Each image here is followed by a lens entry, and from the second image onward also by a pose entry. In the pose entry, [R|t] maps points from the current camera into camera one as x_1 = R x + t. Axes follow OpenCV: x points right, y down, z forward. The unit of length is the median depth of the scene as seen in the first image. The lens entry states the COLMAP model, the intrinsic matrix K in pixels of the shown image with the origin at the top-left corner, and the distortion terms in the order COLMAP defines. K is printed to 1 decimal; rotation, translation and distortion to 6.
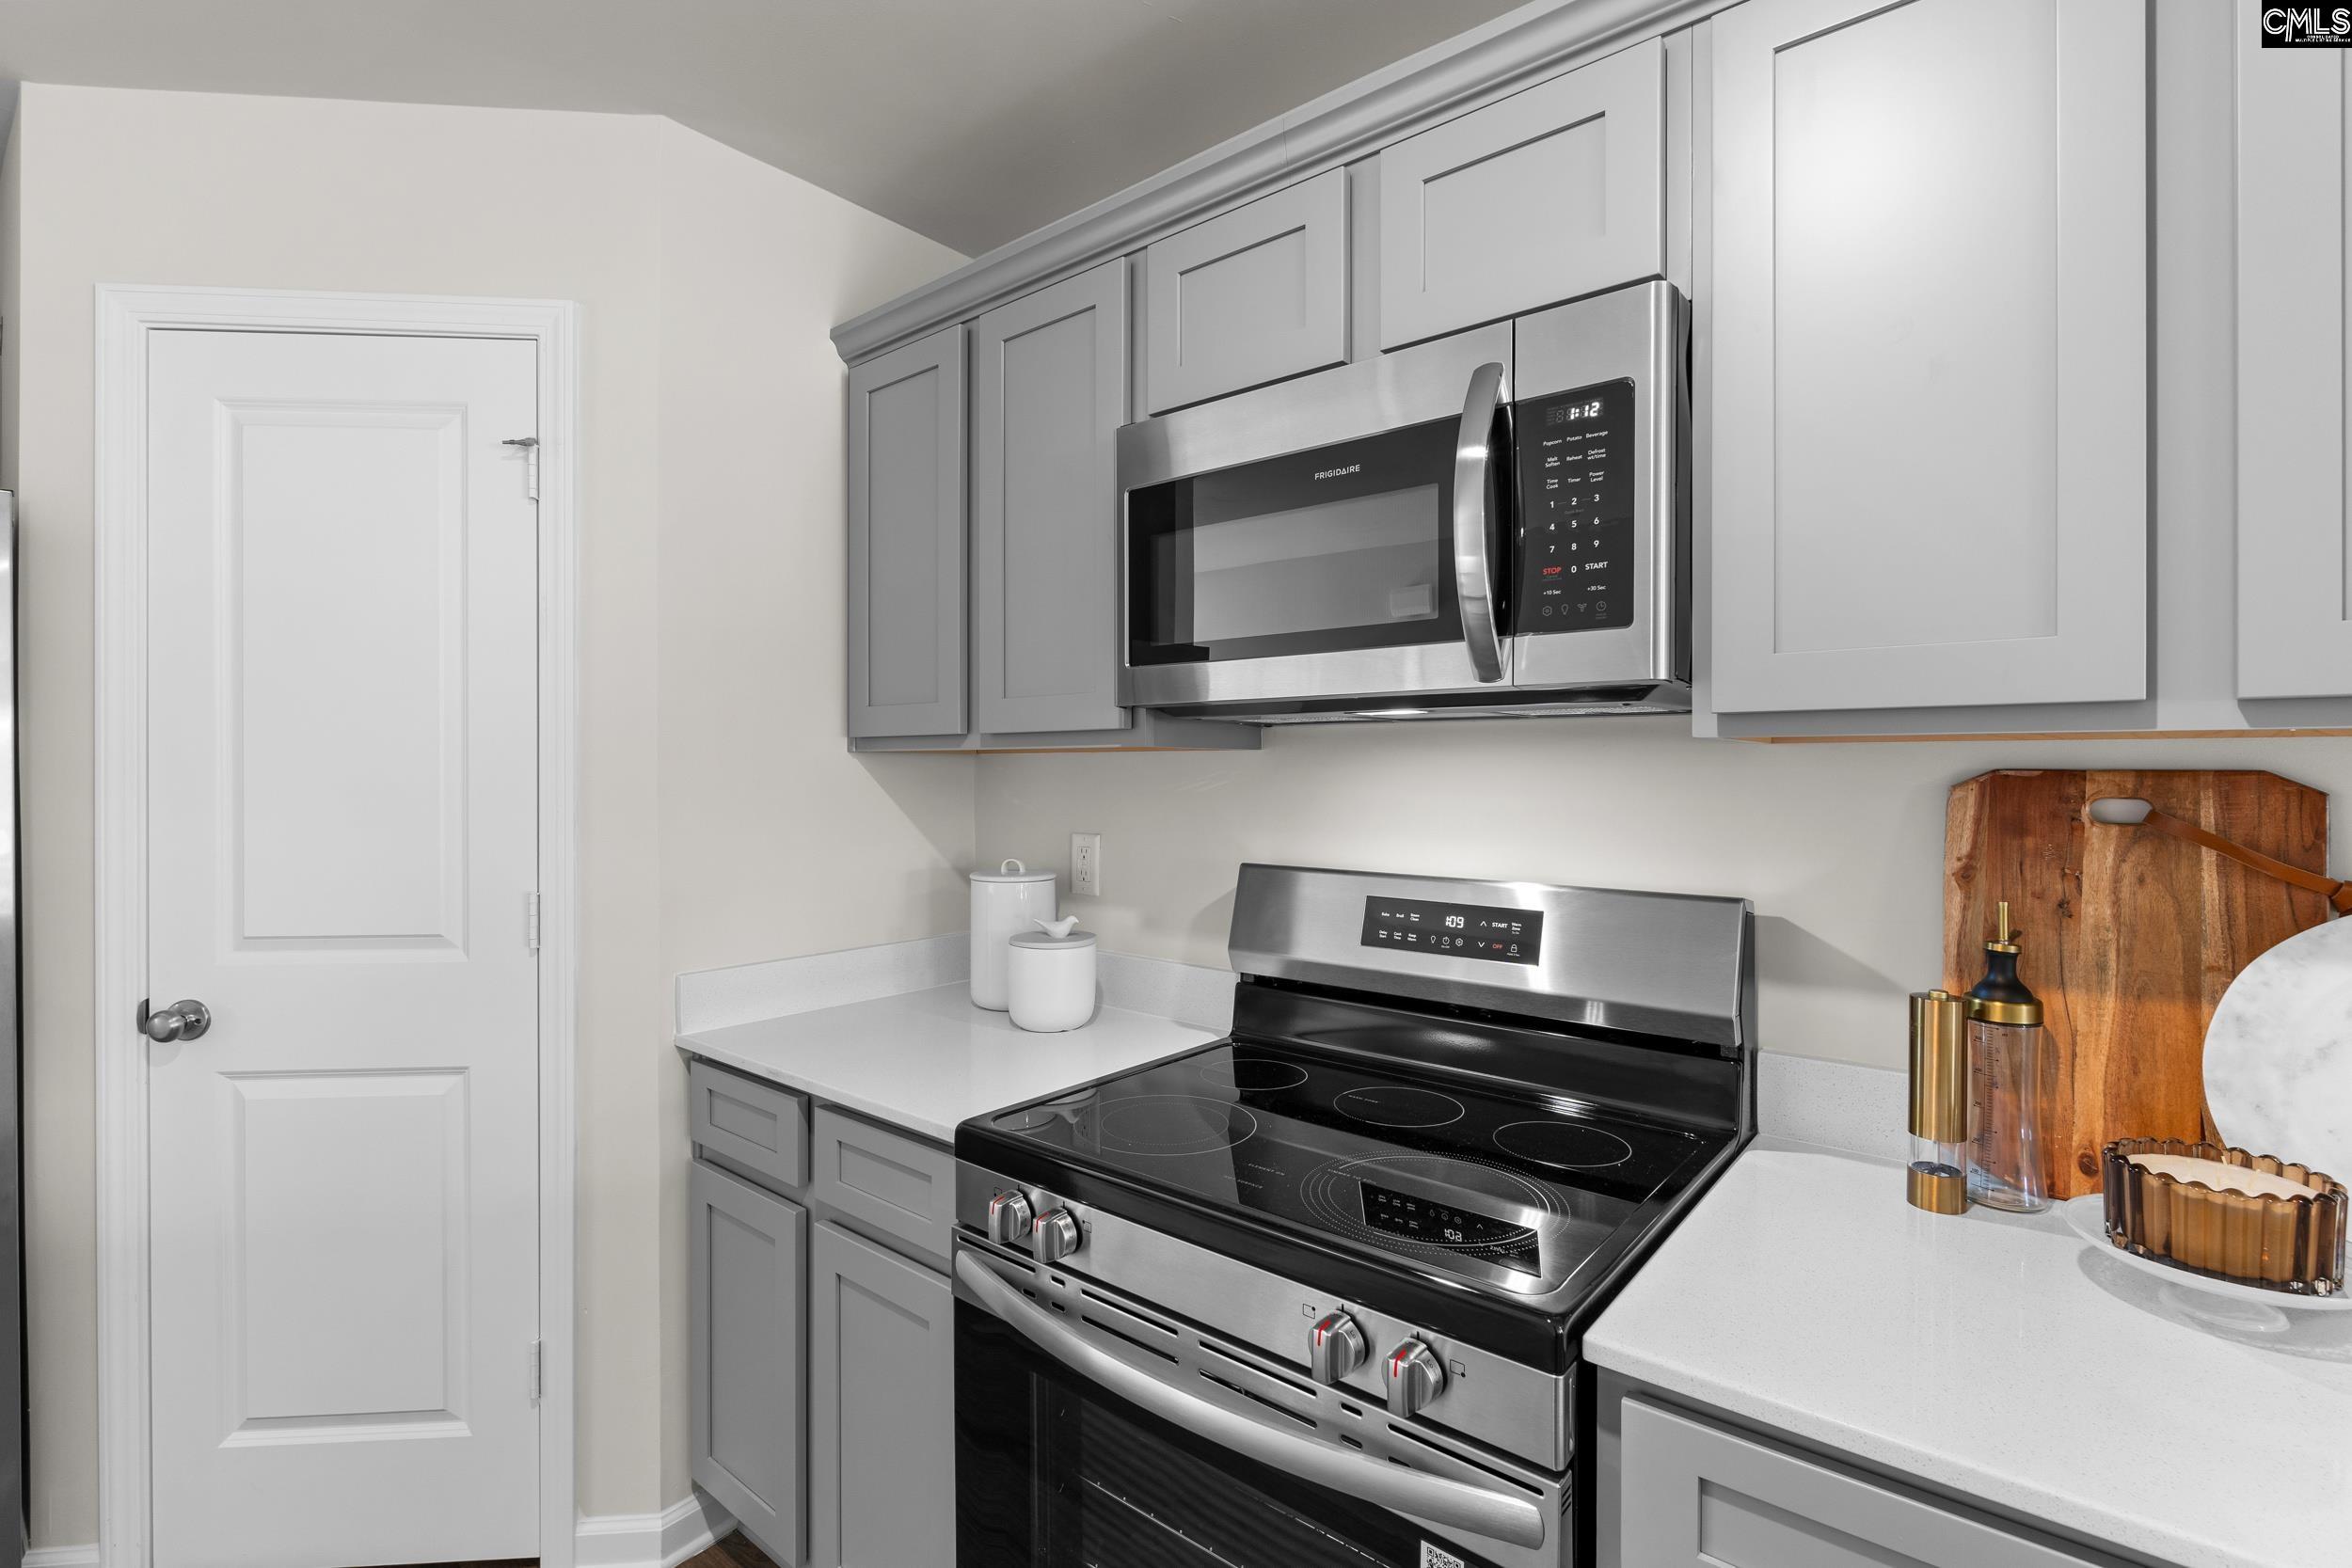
lens RADIAL K [[1077.0, 0, 1176.0], [0, 1077.0, 784.0], [0, 0, 1]] dist [-0.000467, -0.000184]
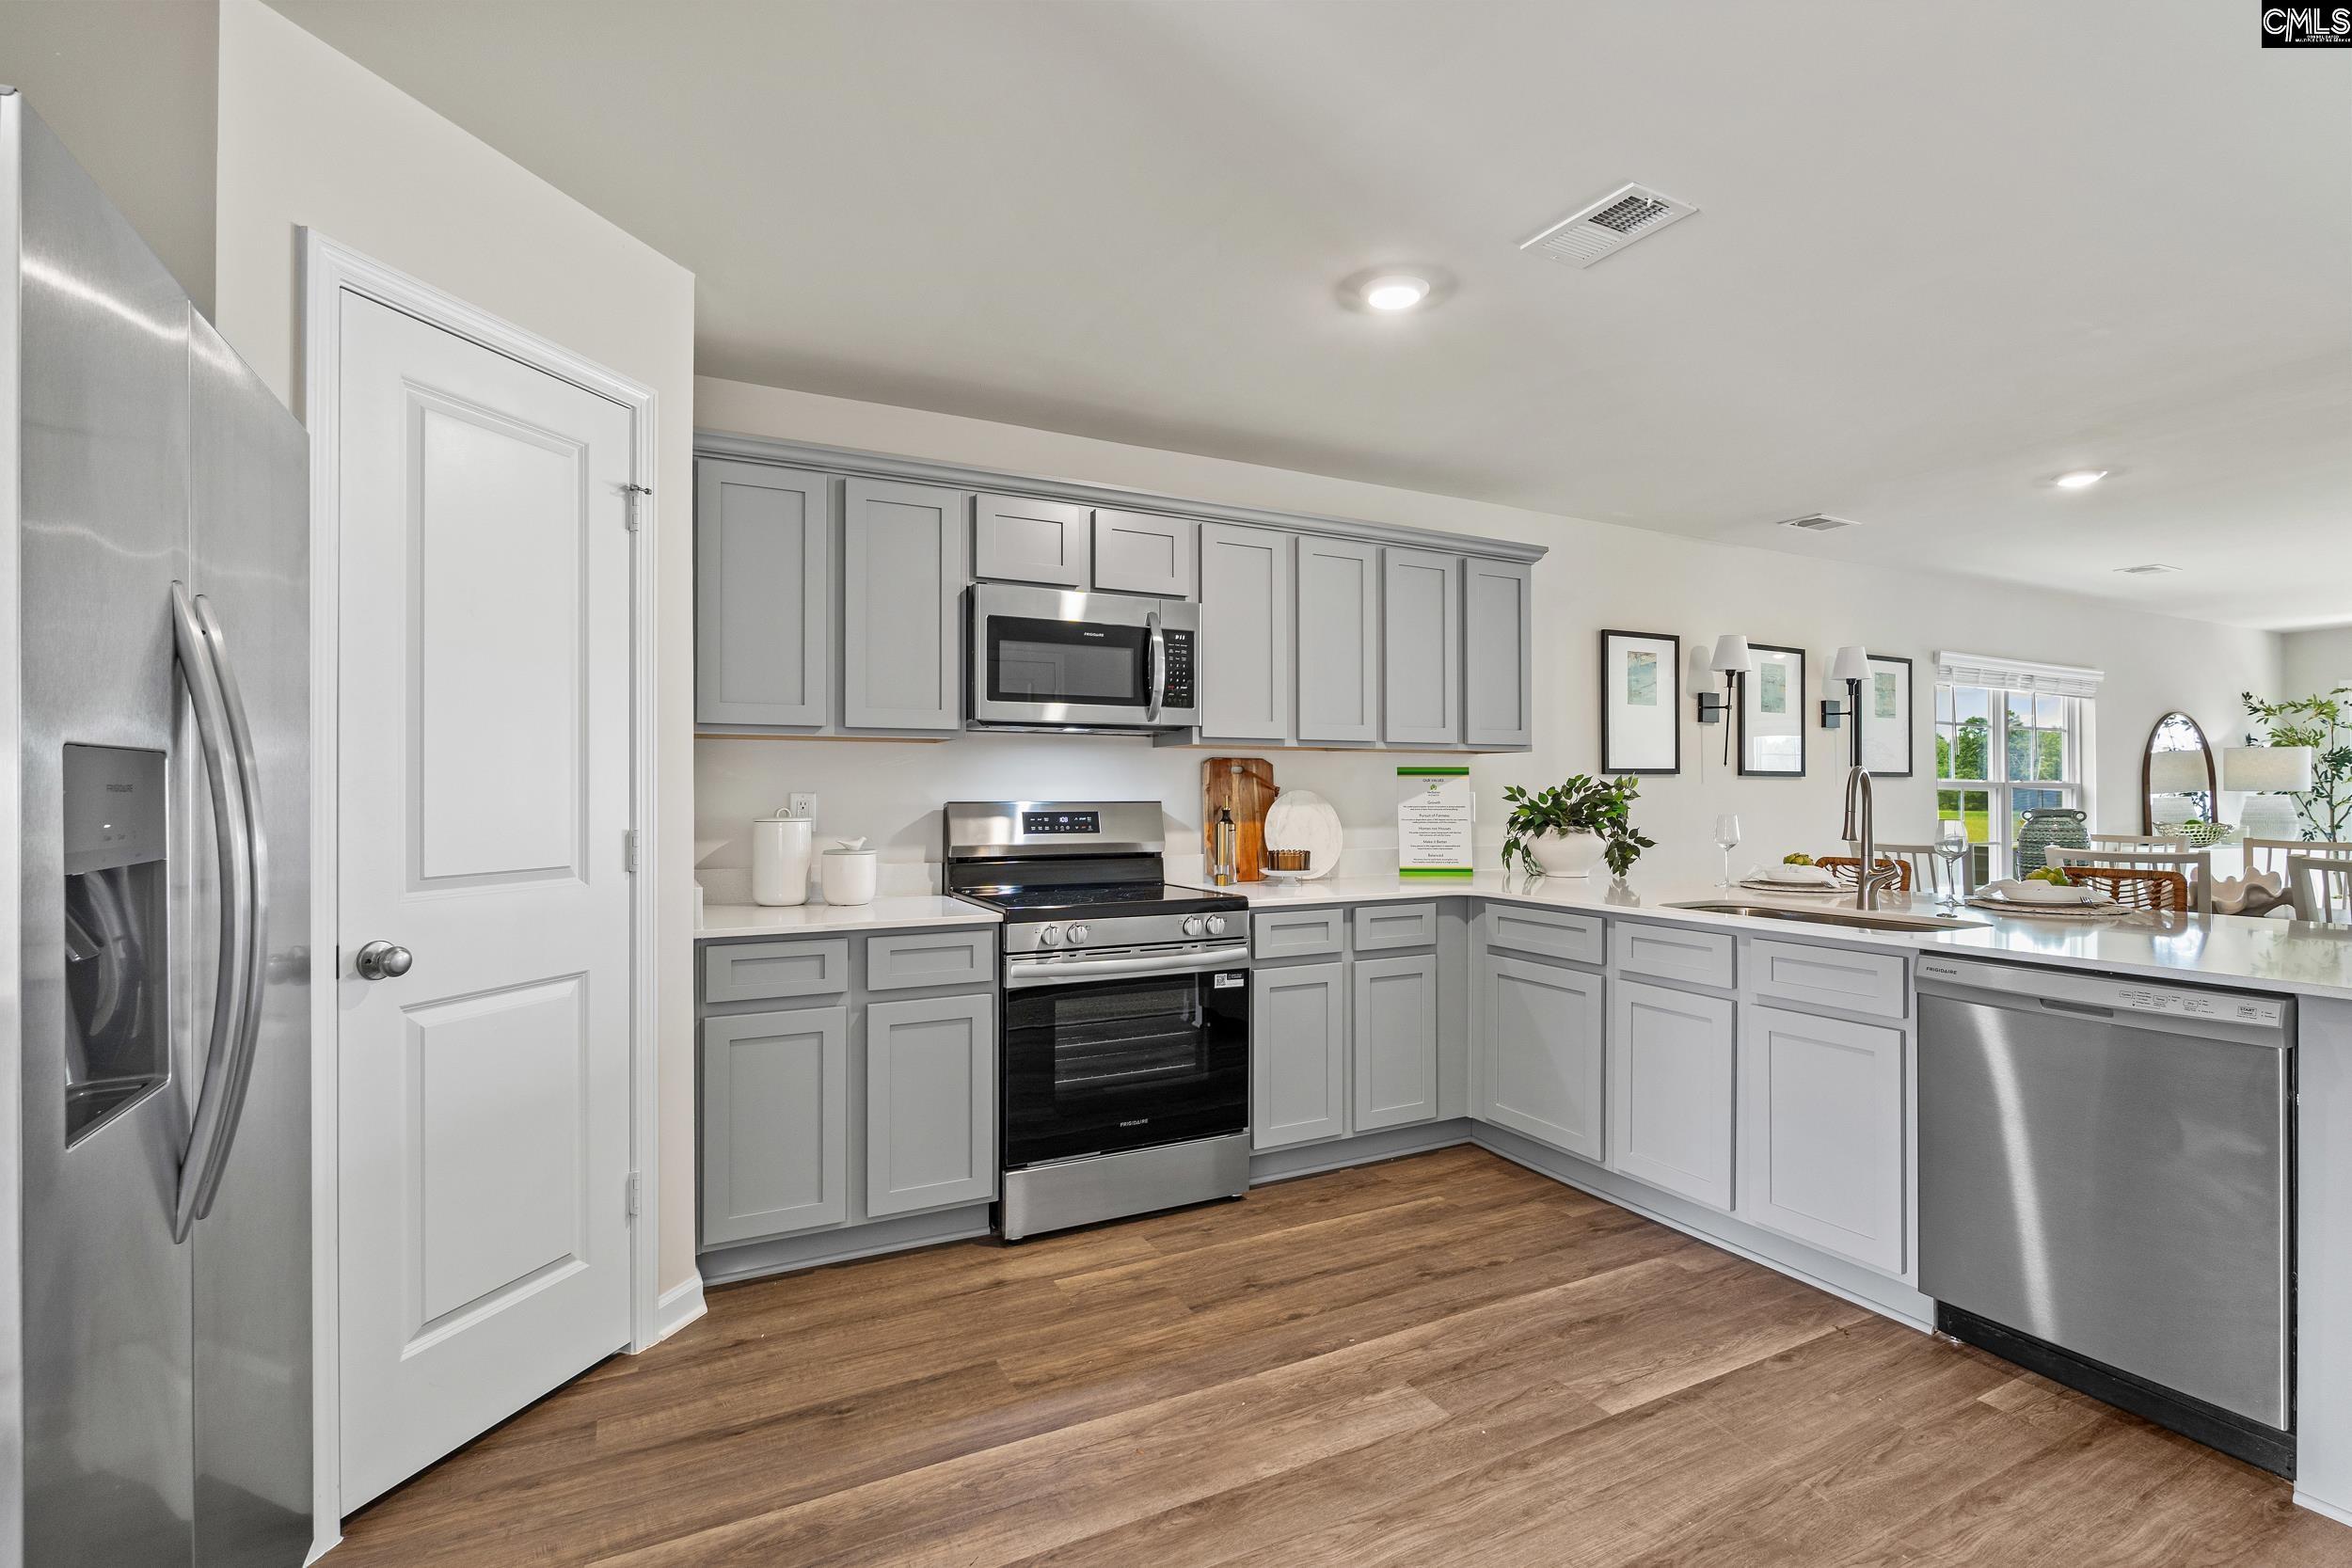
lens RADIAL K [[1089.2, 0, 1176.0], [0, 1089.2, 784.0], [0, 0, 1]] dist [-0.003560, -0.000159]
pose [[0.391458, 0.003813, 0.920188, -2.069687], [0.008401, 0.999935, -0.007717, 0.081533], [-0.920157, 0.010751, 0.391401, -0.168634]]
